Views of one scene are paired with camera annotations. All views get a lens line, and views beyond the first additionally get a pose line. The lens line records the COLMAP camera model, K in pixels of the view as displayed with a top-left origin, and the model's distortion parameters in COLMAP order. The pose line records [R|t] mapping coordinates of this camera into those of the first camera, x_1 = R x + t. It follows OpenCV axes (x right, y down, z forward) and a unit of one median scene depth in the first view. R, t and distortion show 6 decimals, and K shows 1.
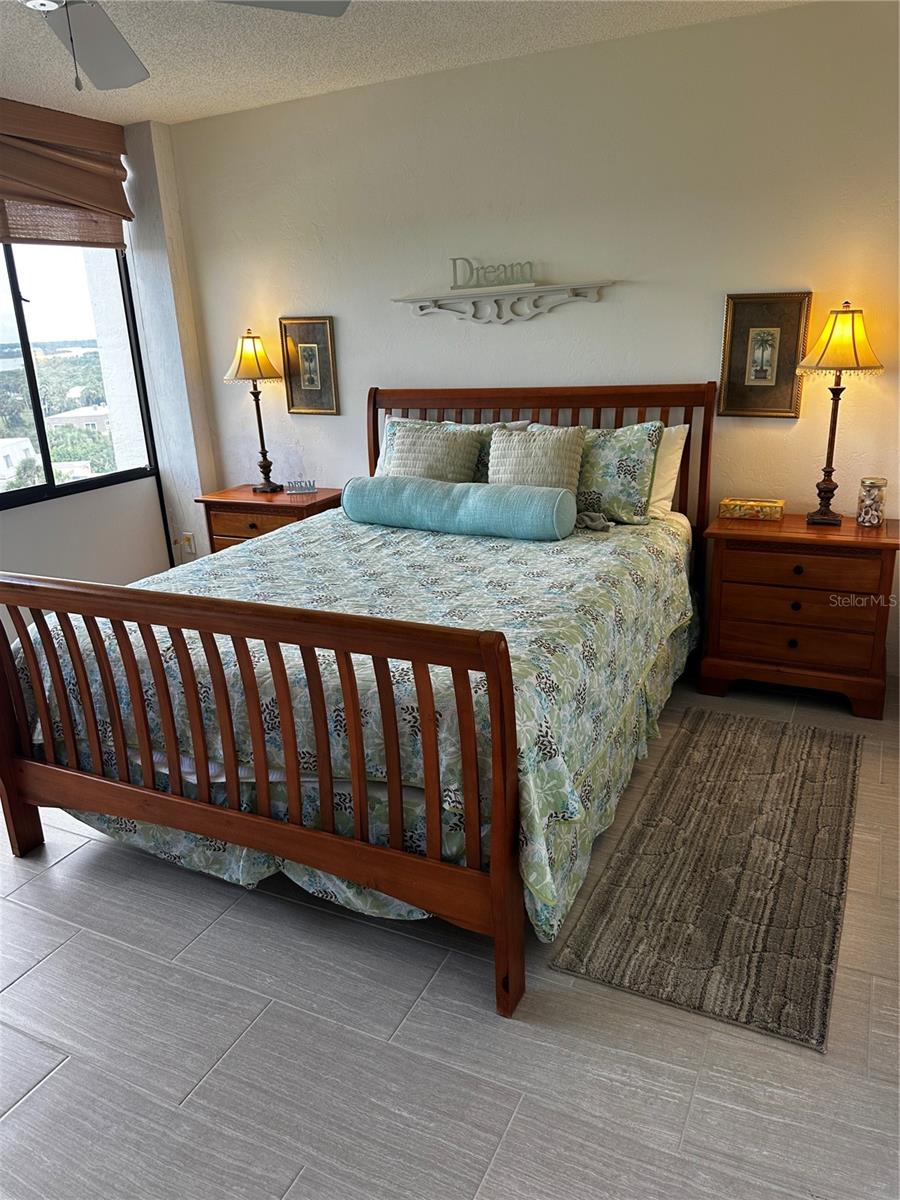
lens RADIAL K [[857.8, 0, 447.6], [0, 857.8, 597.9], [0, 0, 1]] dist [0.068061, -0.072442]
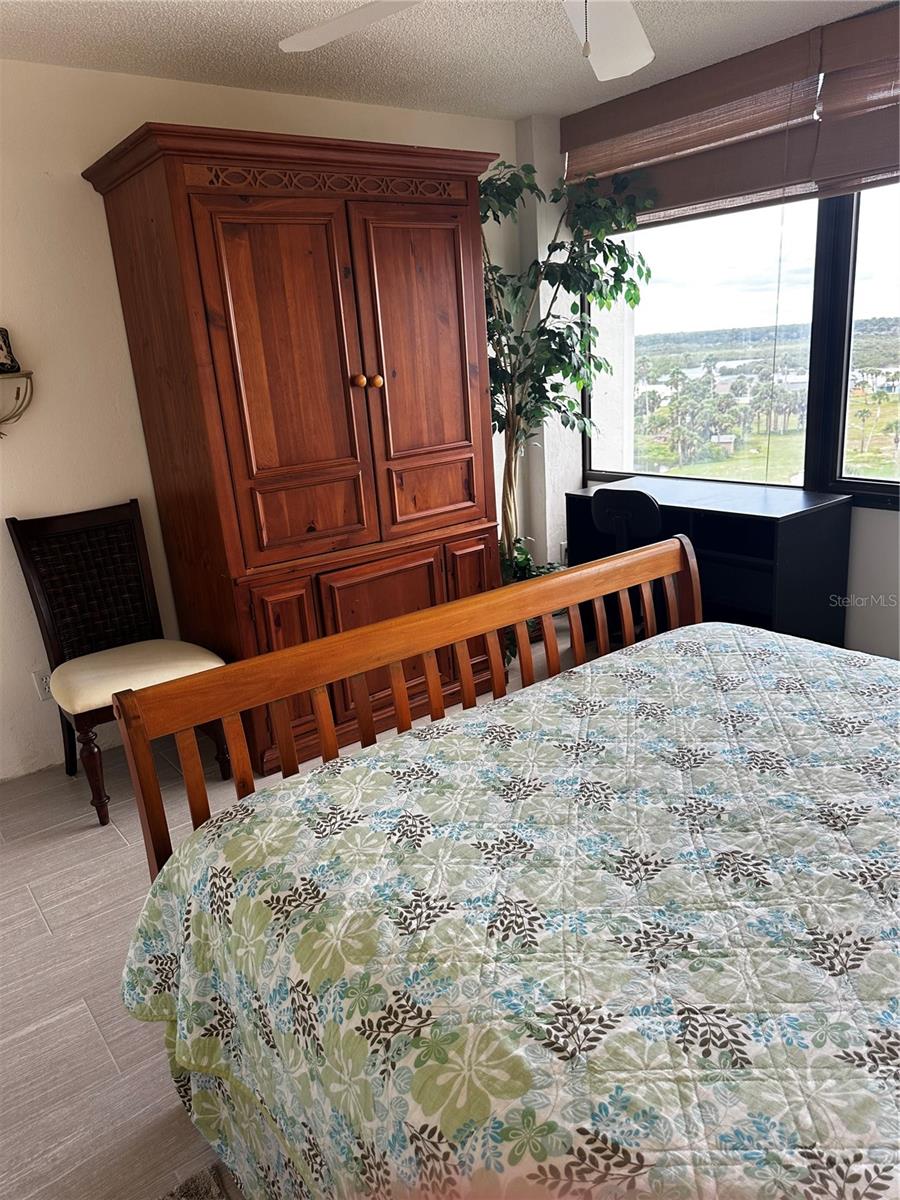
lens RADIAL K [[857.8, 0, 451.3], [0, 857.8, 604.5], [0, 0, 1]] dist [0.068061, -0.072442]
pose [[-0.431706, 0.342098, -0.834625, 0.441735], [-0.188484, 0.870651, 0.454357, -0.369092], [0.882102, 0.353462, -0.311385, 1.071130]]
